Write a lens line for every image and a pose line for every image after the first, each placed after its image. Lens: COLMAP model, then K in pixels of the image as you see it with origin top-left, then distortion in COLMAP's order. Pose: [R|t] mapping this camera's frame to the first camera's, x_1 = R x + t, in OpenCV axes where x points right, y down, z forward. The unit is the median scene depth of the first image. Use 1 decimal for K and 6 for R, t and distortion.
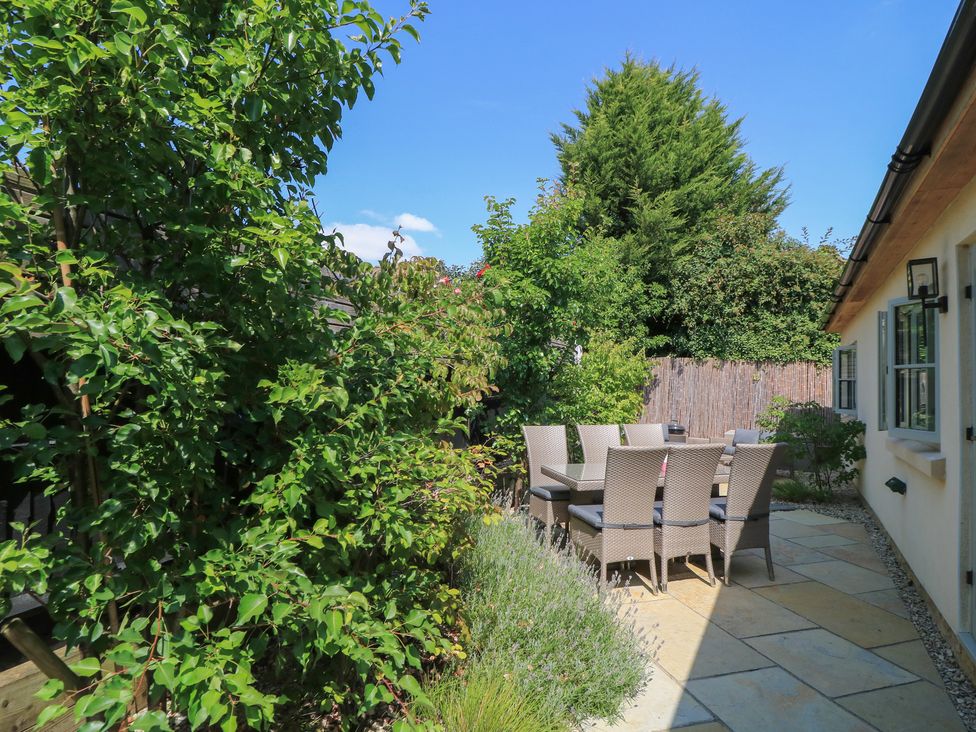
lens RADIAL K [[527.7, 0, 492.4], [0, 527.7, 369.6], [0, 0, 1]] dist [0.012219, -0.024407]
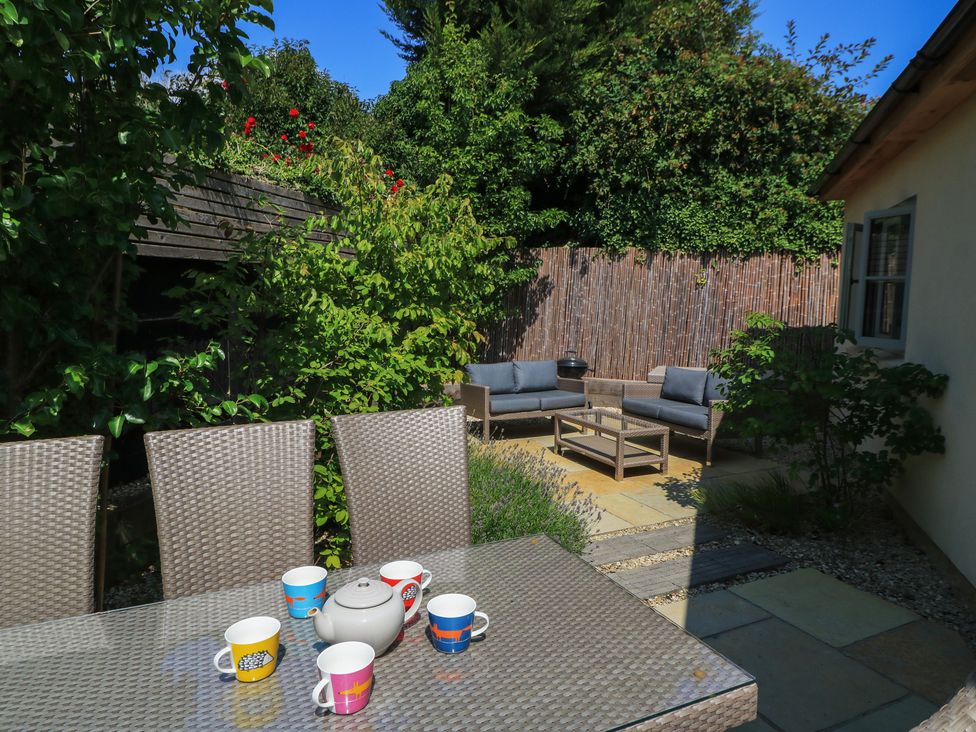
lens RADIAL K [[527.7, 0, 492.4], [0, 527.7, 369.6], [0, 0, 1]] dist [0.012219, -0.024407]
pose [[0.989986, -0.028903, 0.138178, 0.167659], [0.005715, 0.986220, 0.165341, 0.014997], [-0.141053, -0.162895, 0.976509, 0.408718]]
